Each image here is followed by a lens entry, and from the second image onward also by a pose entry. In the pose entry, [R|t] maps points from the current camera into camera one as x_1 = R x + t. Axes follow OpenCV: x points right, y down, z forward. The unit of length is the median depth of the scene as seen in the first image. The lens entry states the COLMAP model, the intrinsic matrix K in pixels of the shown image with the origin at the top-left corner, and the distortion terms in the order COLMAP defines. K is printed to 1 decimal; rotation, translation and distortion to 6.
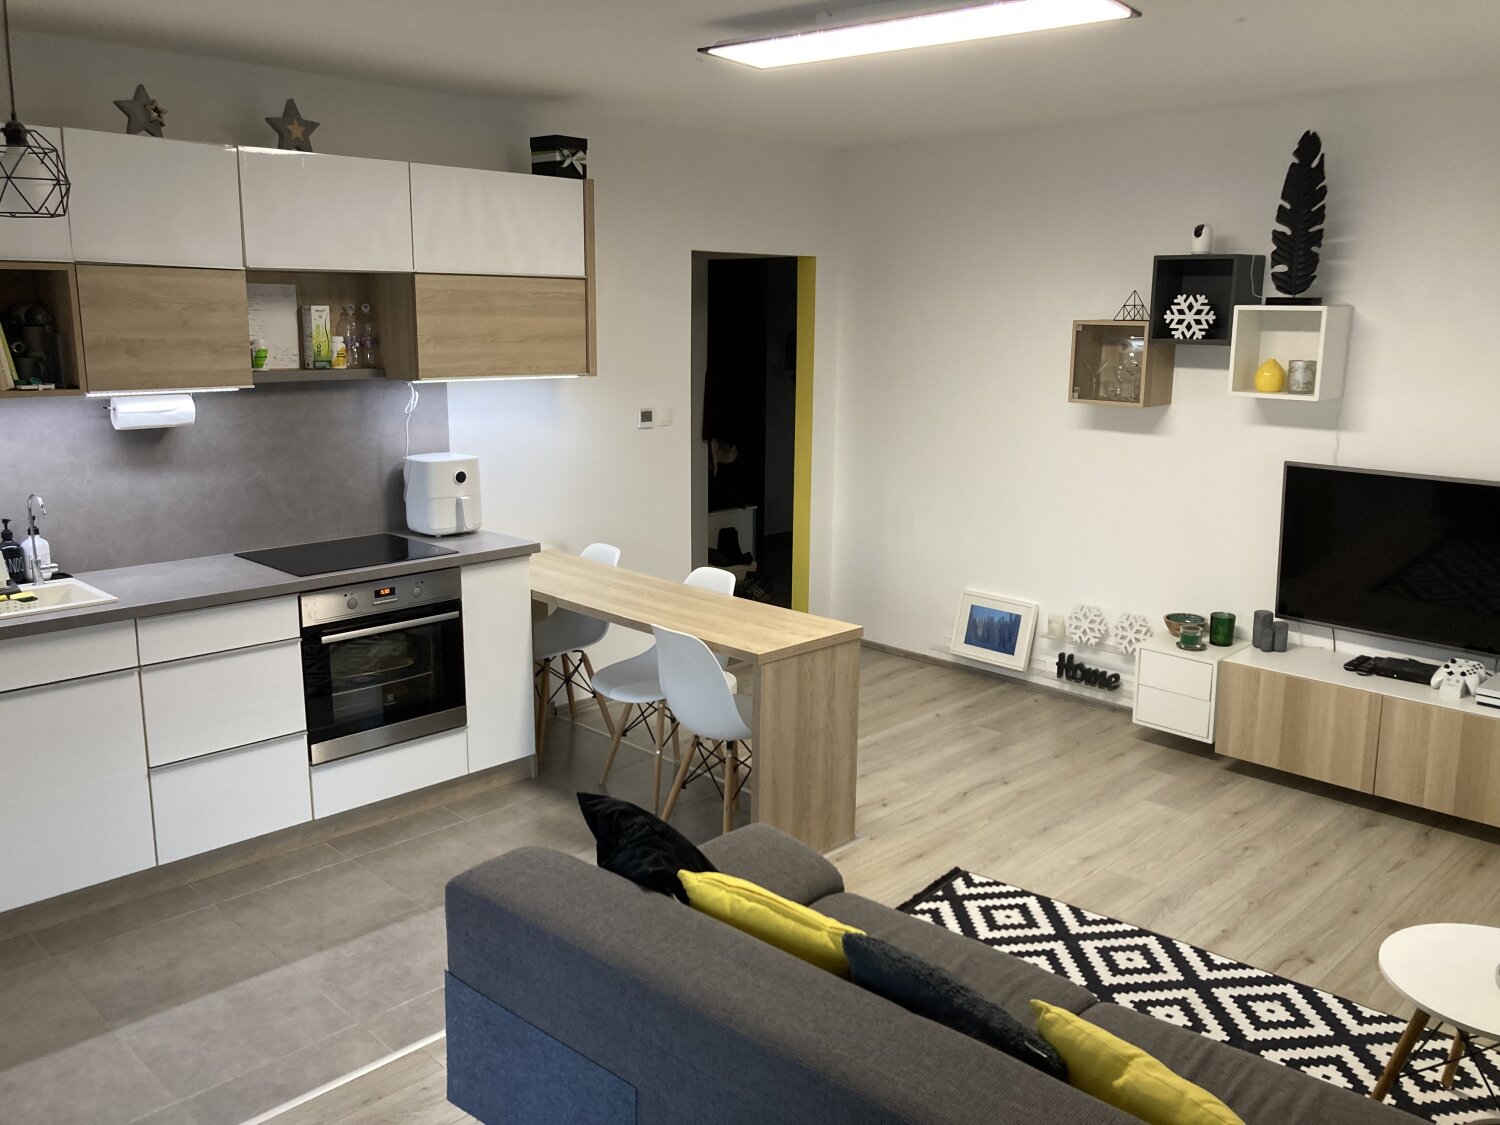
lens RADIAL K [[1231.7, 0, 753.9], [0, 1231.7, 554.2], [0, 0, 1]] dist [0.043480, -0.045275]
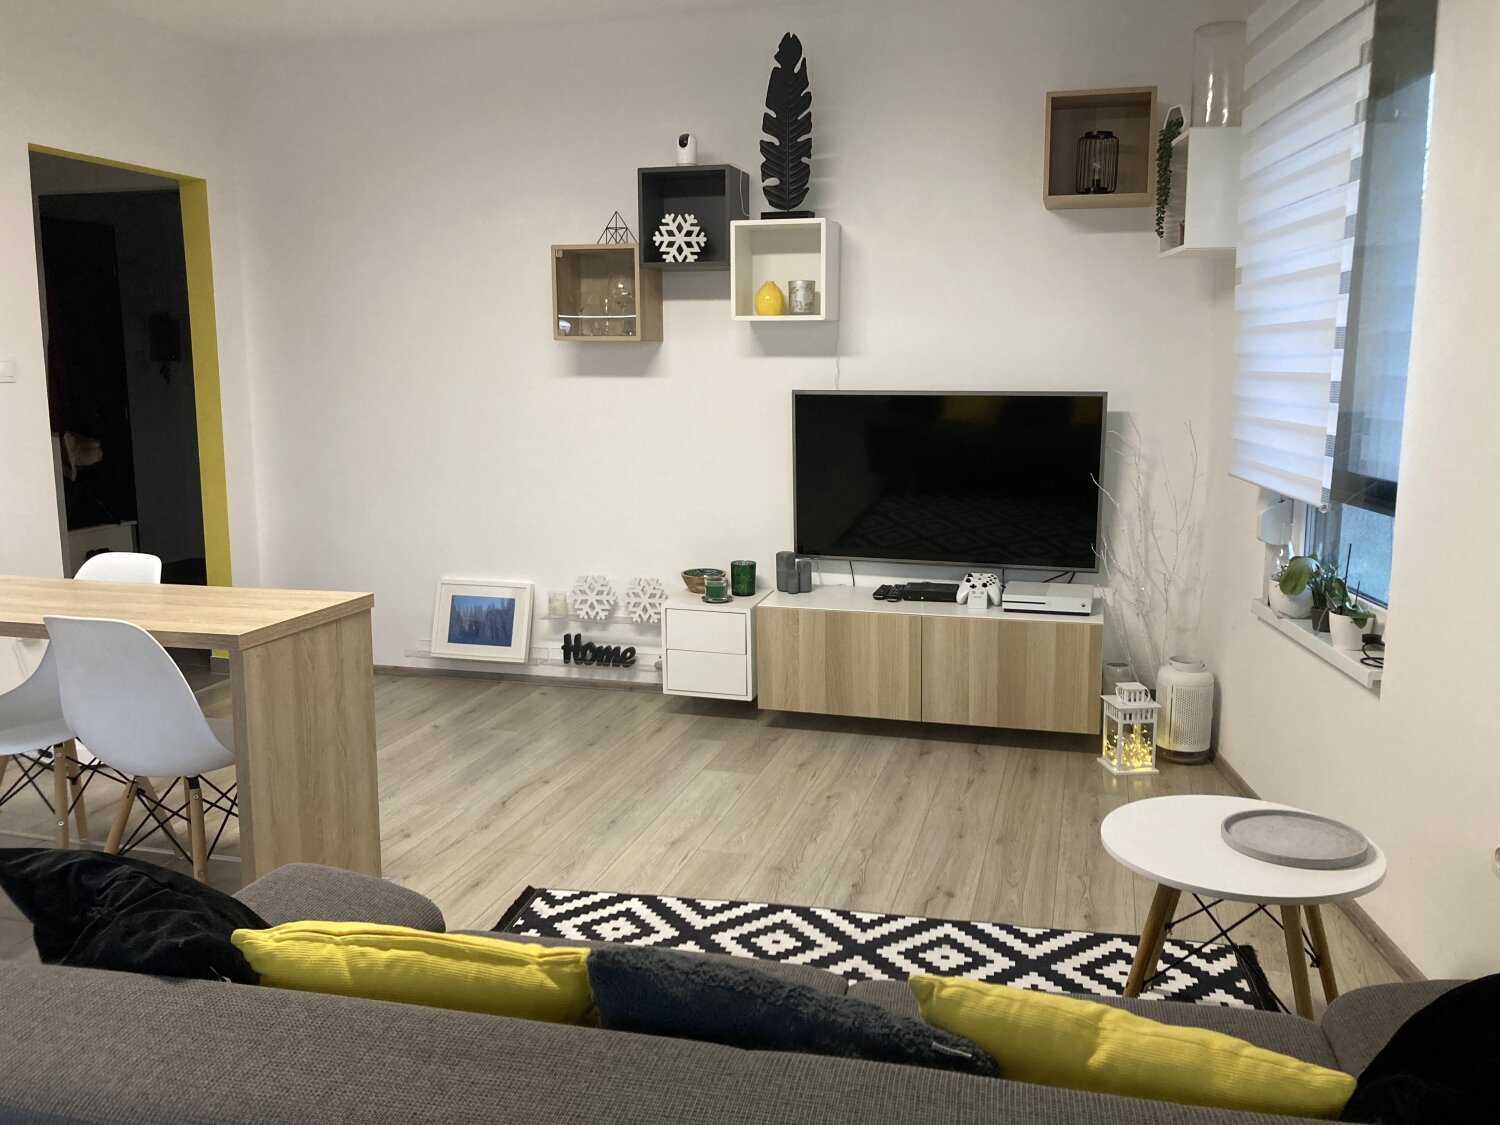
lens RADIAL K [[1231.7, 0, 752.8], [0, 1231.7, 546.1], [0, 0, 1]] dist [0.043480, -0.045275]
pose [[0.873807, -0.081910, 0.479326, -0.062777], [0.106850, 0.993962, -0.024934, 0.069947], [-0.474389, 0.073003, 0.877283, 0.220515]]
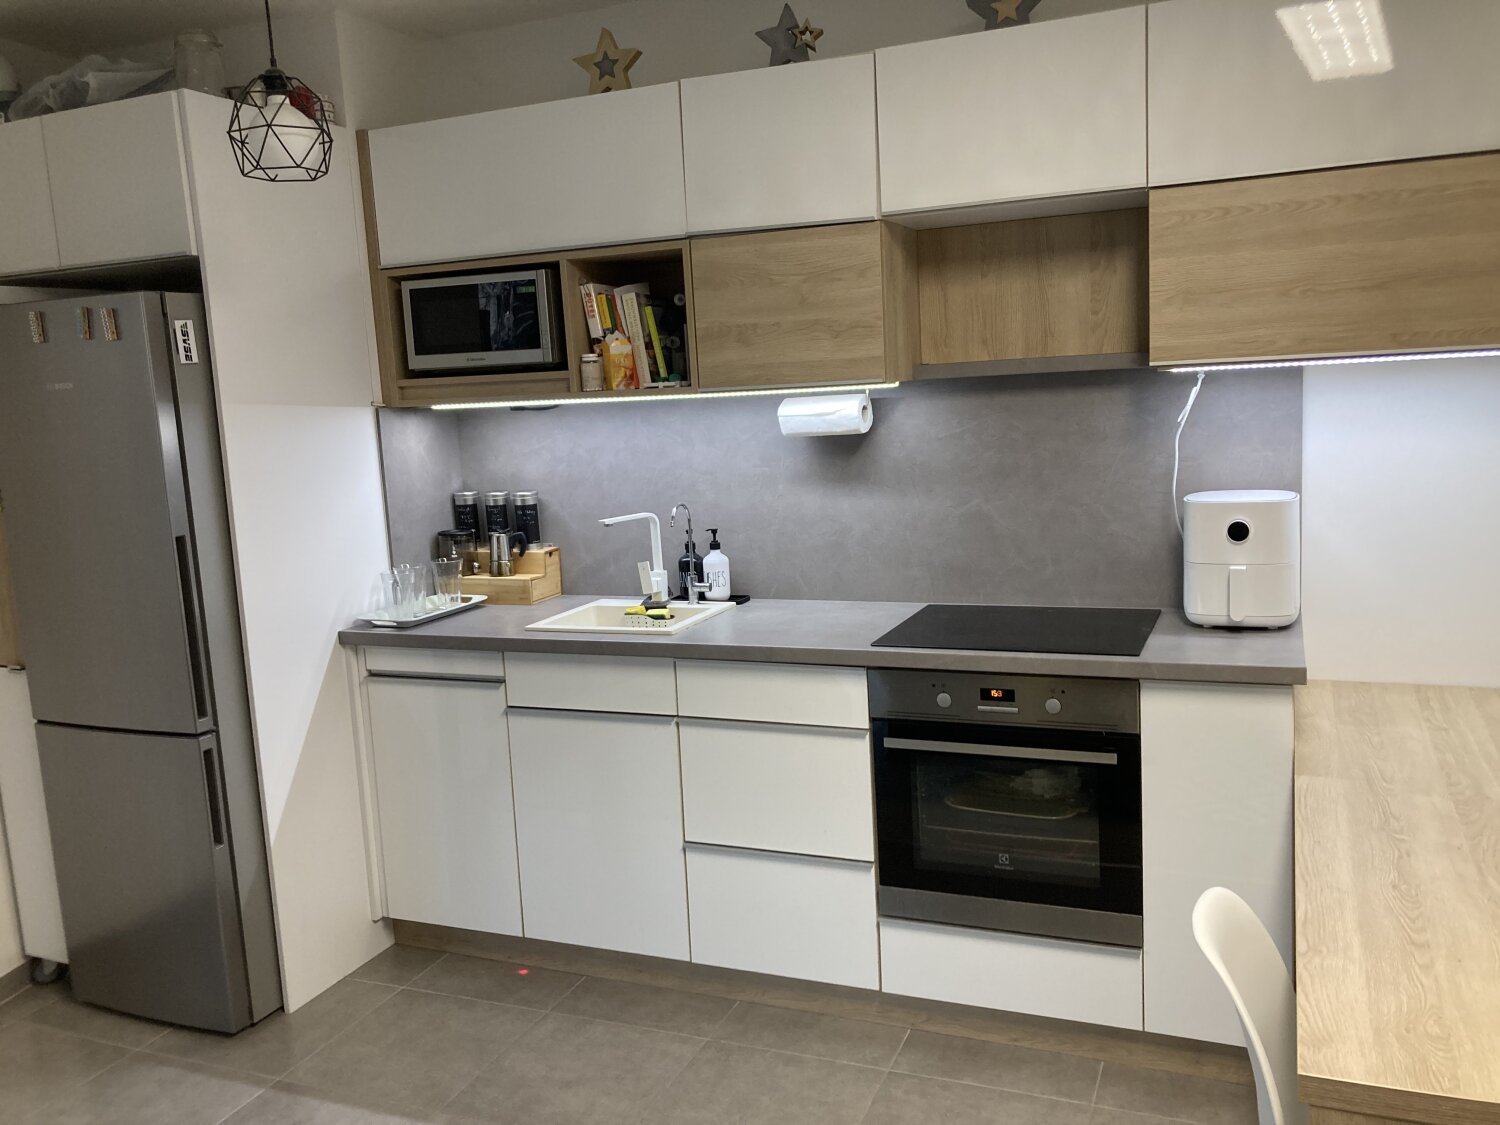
lens RADIAL K [[1231.7, 0, 754.1], [0, 1231.7, 553.7], [0, 0, 1]] dist [0.043480, -0.045275]
pose [[0.376938, 0.102475, -0.920552, 0.229173], [-0.127914, 0.990097, 0.057840, -0.060666], [0.917363, 0.095950, 0.386313, 0.603541]]
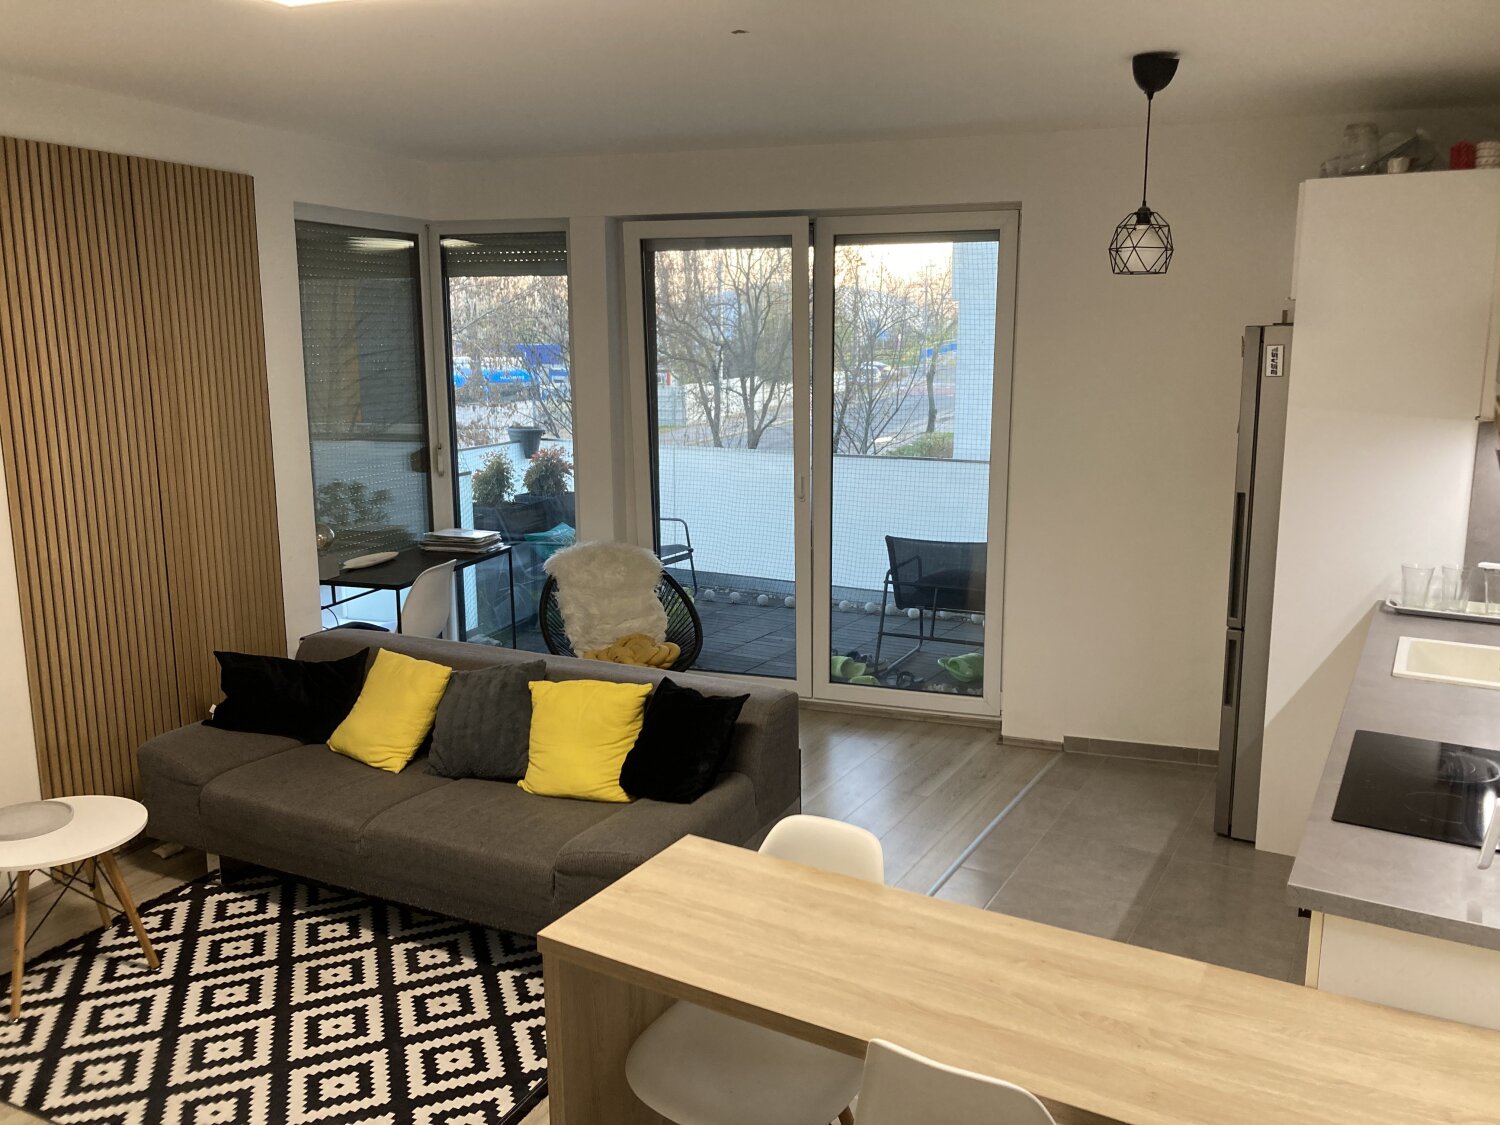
lens RADIAL K [[1231.7, 0, 748.8], [0, 1231.7, 548.0], [0, 0, 1]] dist [0.043480, -0.045275]
pose [[-0.965667, 0.040725, -0.256570, 0.125006], [-0.057162, 0.930119, 0.362781, -0.282767], [0.253415, 0.364992, -0.895858, 1.366590]]
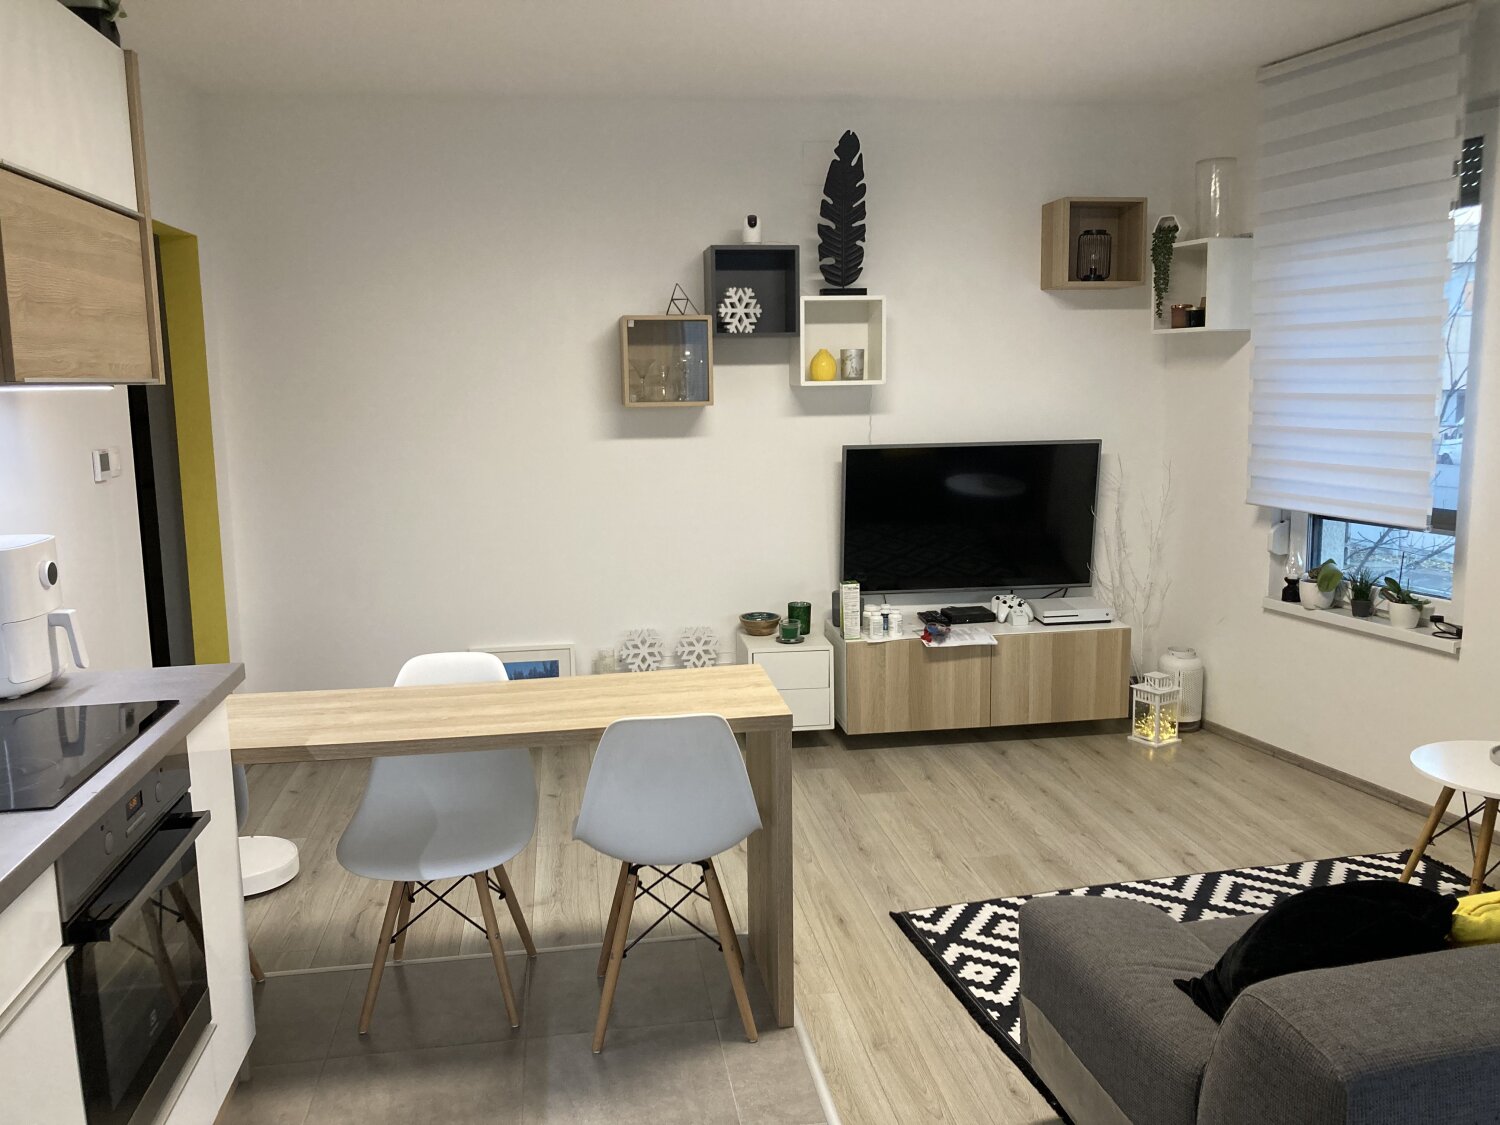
lens RADIAL K [[1231.7, 0, 743.8], [0, 1231.7, 559.9], [0, 0, 1]] dist [0.043480, -0.045275]
pose [[0.594646, -0.139707, 0.791756, -0.507706], [0.183896, 0.982315, 0.035216, -0.035450], [-0.782674, 0.124660, 0.609821, 0.485085]]
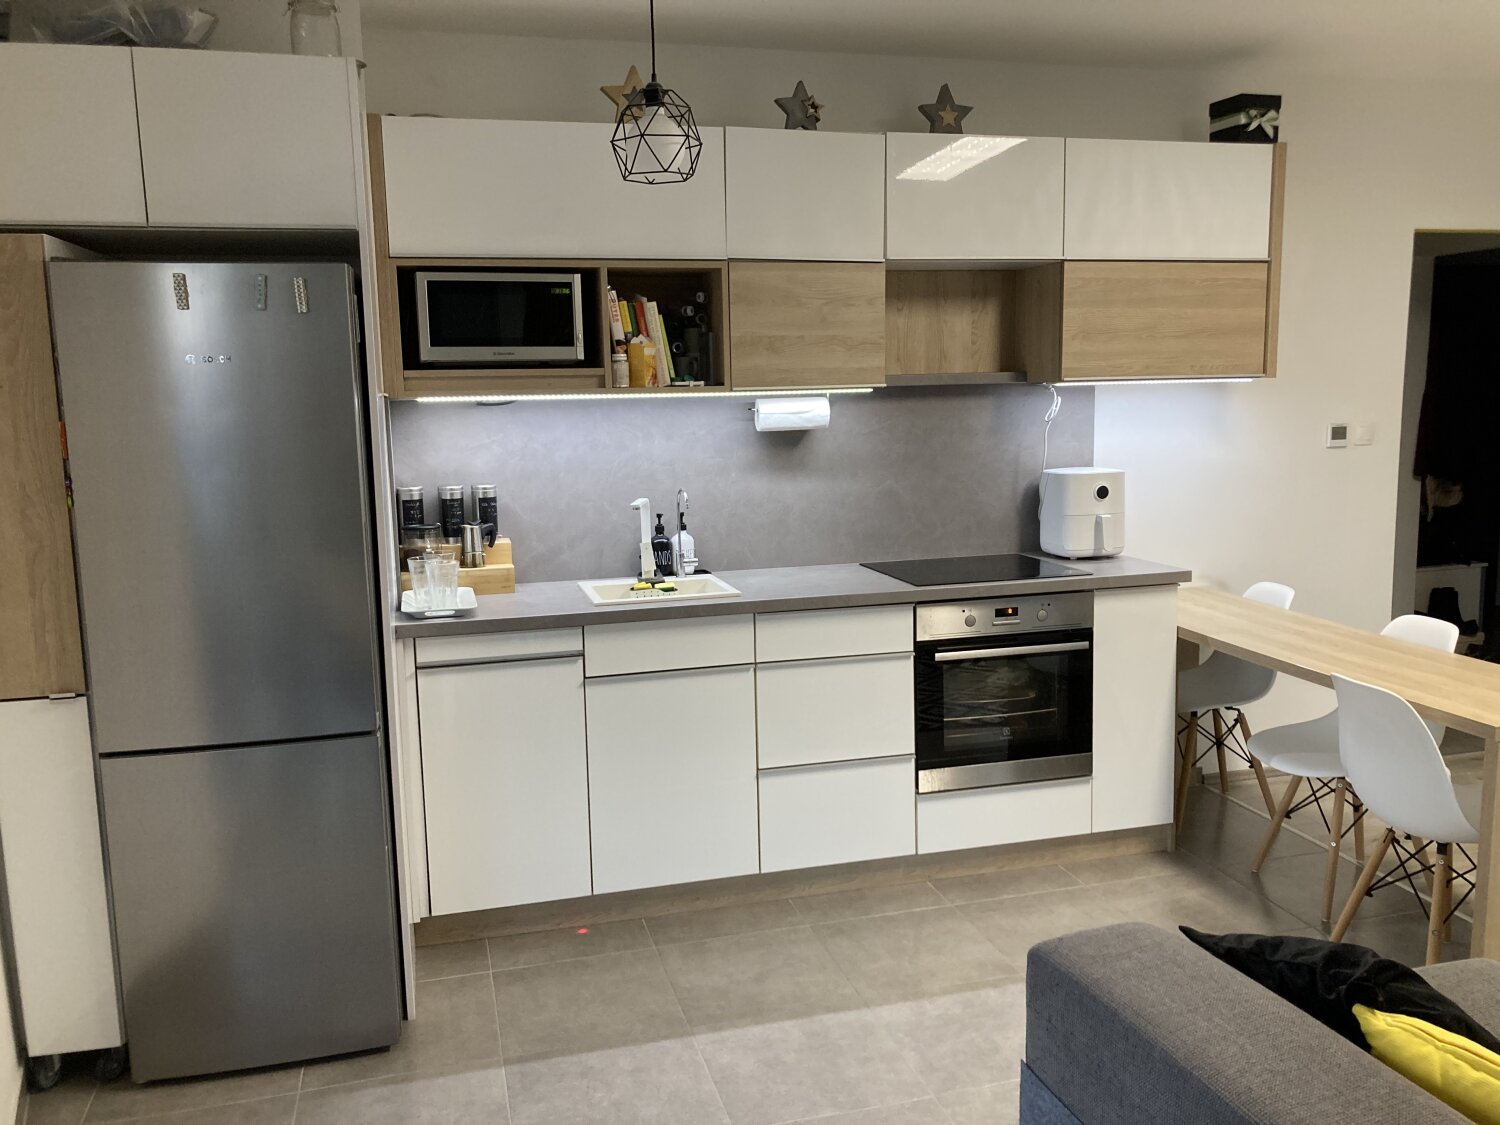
lens RADIAL K [[1231.7, 0, 761.2], [0, 1231.7, 553.9], [0, 0, 1]] dist [0.043480, -0.045275]
pose [[0.866761, 0.042174, -0.496937, -0.009490], [-0.070743, 0.996740, -0.038798, 0.034619], [0.493681, 0.068784, 0.866919, 0.128161]]
